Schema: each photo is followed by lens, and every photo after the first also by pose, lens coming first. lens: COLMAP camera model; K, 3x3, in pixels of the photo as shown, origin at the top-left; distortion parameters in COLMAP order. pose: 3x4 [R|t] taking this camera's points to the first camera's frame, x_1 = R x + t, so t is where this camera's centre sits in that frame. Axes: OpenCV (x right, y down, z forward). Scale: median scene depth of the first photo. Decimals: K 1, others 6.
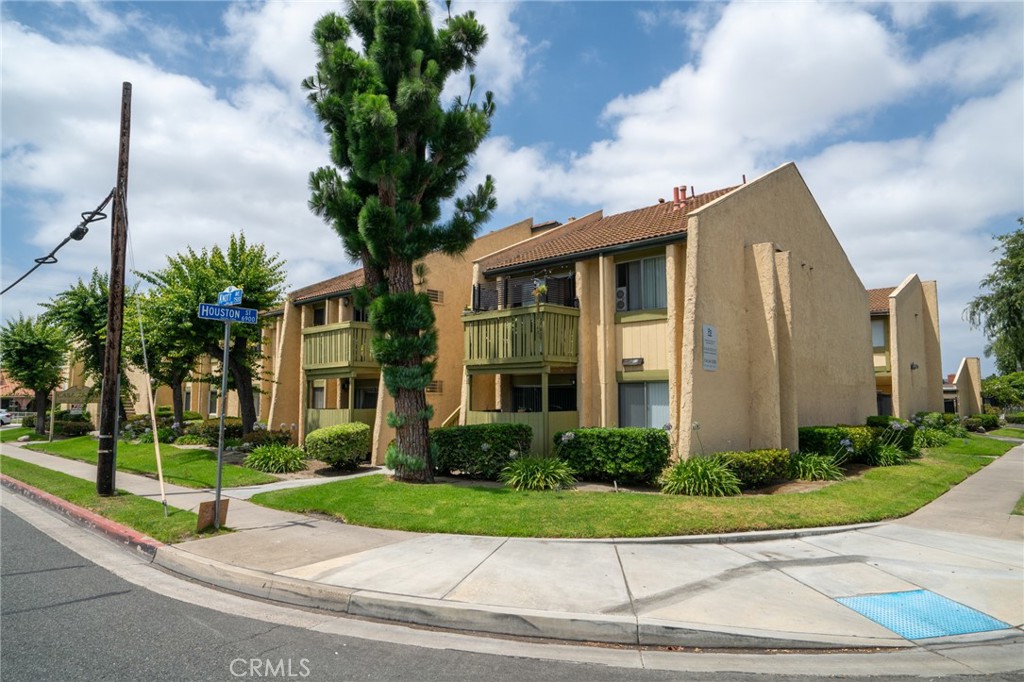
lens RADIAL K [[620.7, 0, 515.5], [0, 620.7, 343.0], [0, 0, 1]] dist [0.005260, 0.000735]
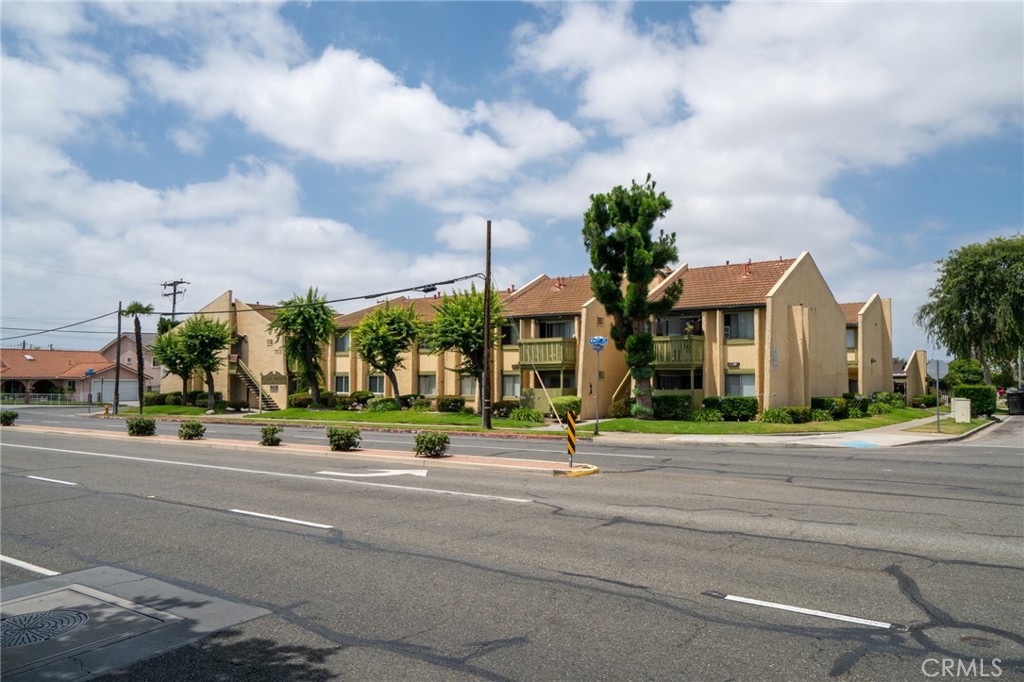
lens RADIAL K [[747.5, 0, 510.0], [0, 747.5, 342.1], [0, 0, 1]] dist [0.010658, 0.001672]
pose [[0.994788, 0.007571, 0.101681, -0.747109], [-0.011339, 0.999268, 0.036533, -0.116717], [-0.101330, -0.037495, 0.994146, -1.277726]]
